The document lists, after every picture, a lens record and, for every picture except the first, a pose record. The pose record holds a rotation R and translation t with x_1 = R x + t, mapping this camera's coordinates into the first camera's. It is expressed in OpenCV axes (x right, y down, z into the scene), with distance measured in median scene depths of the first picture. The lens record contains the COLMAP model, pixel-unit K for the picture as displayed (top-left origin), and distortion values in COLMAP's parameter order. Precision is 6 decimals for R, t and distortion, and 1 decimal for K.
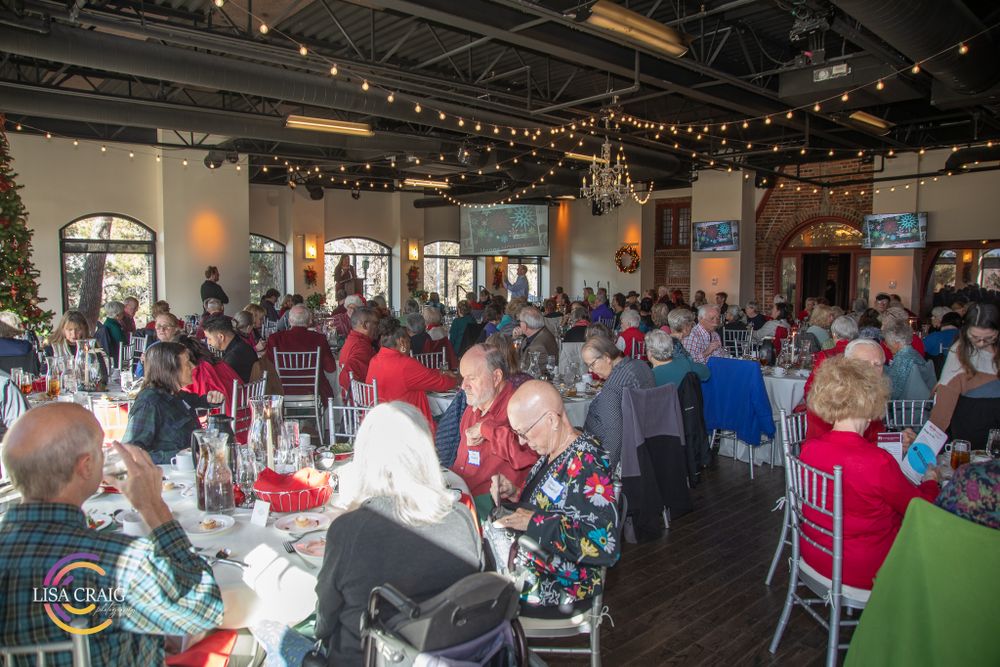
lens RADIAL K [[706.2, 0, 466.1], [0, 706.2, 333.2], [0, 0, 1]] dist [-0.095793, 0.124835]
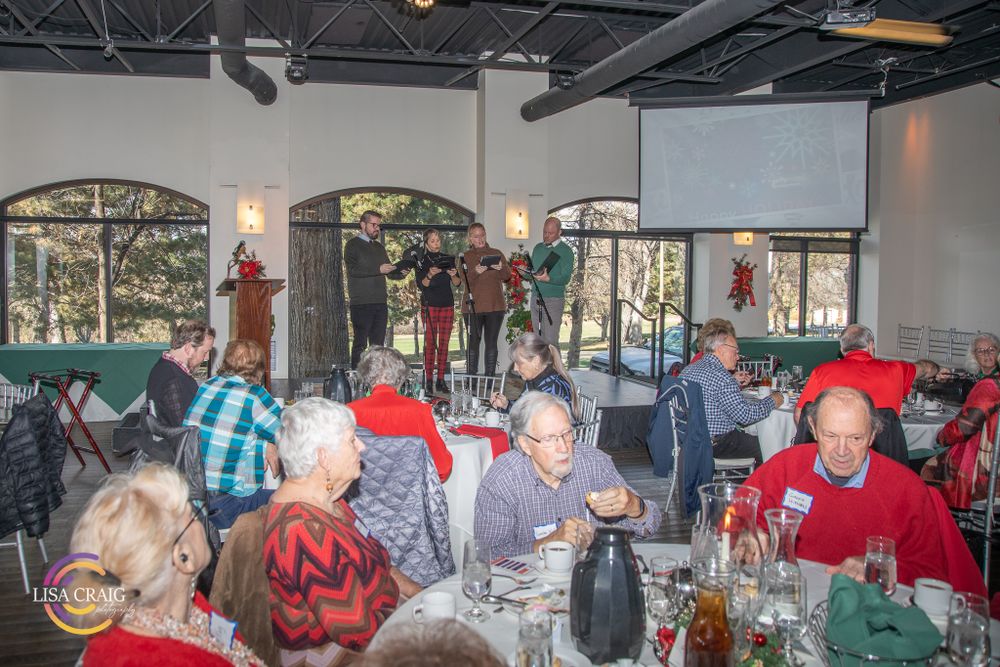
lens RADIAL K [[872.8, 0, 500.0], [0, 872.8, 333.5], [0, 0, 1]] dist [-0.012324, -0.003479]
pose [[0.928757, 0.025081, -0.369839, 0.116989], [-0.035158, 0.999171, -0.020530, -0.033757], [0.369018, 0.032071, 0.928869, 0.486476]]
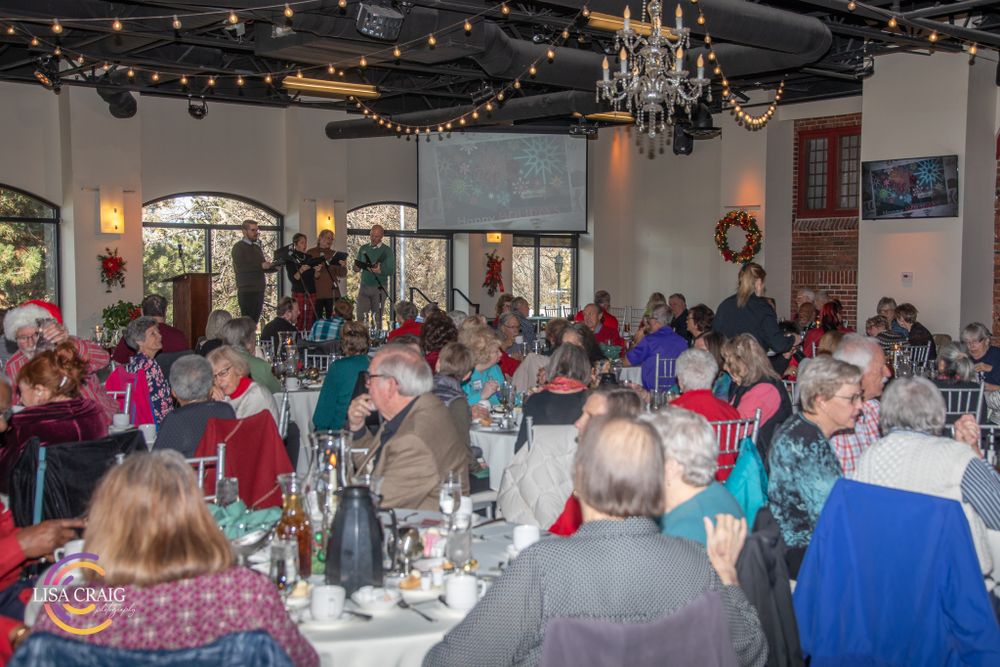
lens RADIAL K [[1211.8, 0, 500.0], [0, 1211.8, 333.5], [0, 0, 1]] dist [0.149041, 0.022400]
pose [[0.999982, 0.000121, 0.005916, 0.049214], [0.000044, 0.999610, -0.027929, -0.008872], [-0.005917, 0.027929, 0.999592, 0.102838]]
